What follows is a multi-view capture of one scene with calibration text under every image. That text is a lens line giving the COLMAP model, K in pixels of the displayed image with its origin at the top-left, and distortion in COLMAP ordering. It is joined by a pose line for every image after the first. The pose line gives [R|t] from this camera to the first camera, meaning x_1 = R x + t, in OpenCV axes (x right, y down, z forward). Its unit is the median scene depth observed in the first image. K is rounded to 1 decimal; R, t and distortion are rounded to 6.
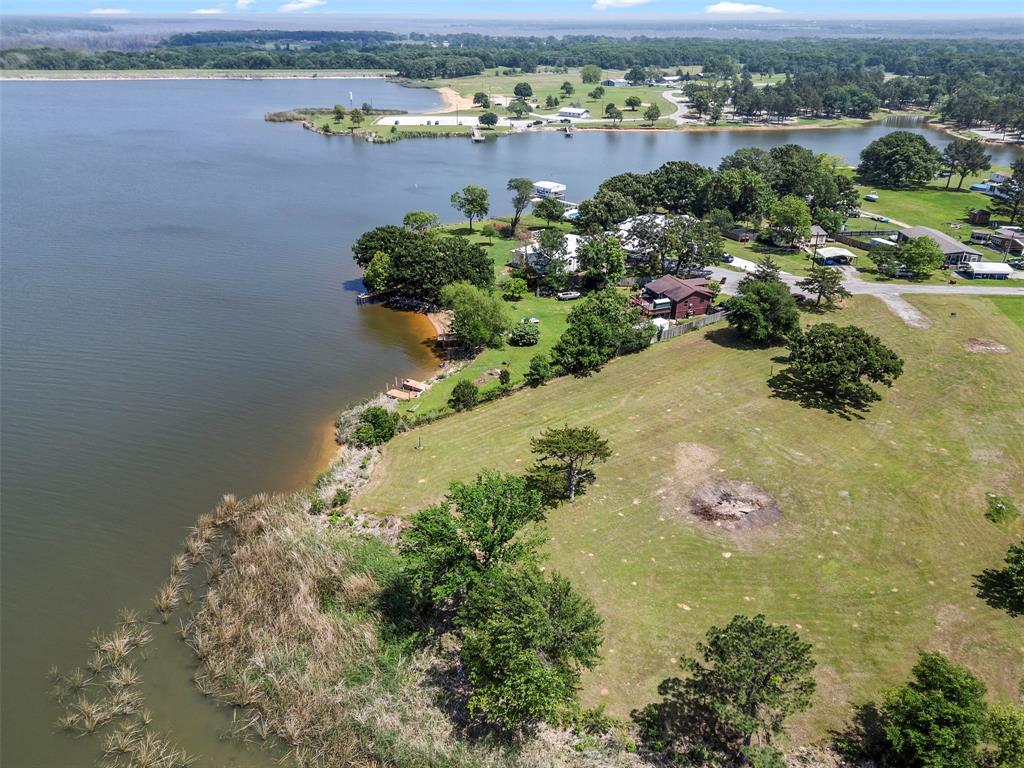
lens RADIAL K [[717.9, 0, 510.5], [0, 717.9, 389.7], [0, 0, 1]] dist [0.071842, -0.068987]
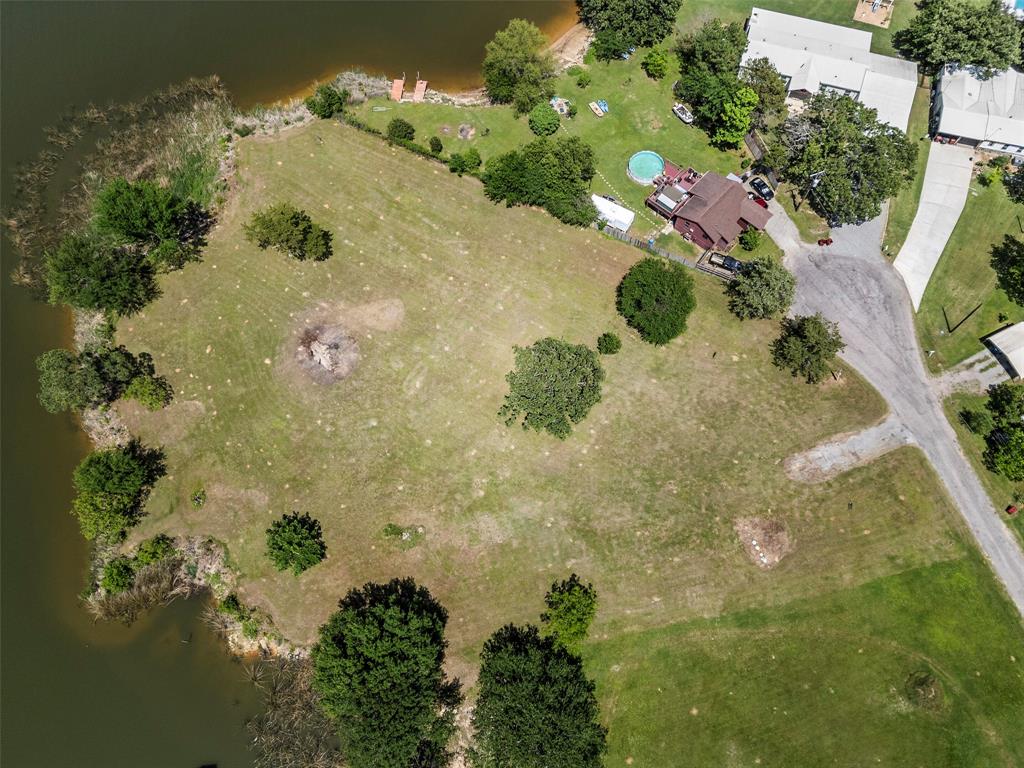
lens RADIAL K [[717.9, 0, 511.9], [0, 717.9, 378.5], [0, 0, 1]] dist [0.071842, -0.068987]
pose [[0.447373, 0.825146, -0.344951, 0.557022], [-0.393615, 0.527997, 0.752520, -0.544905], [0.803072, -0.200879, 0.561002, 0.316293]]
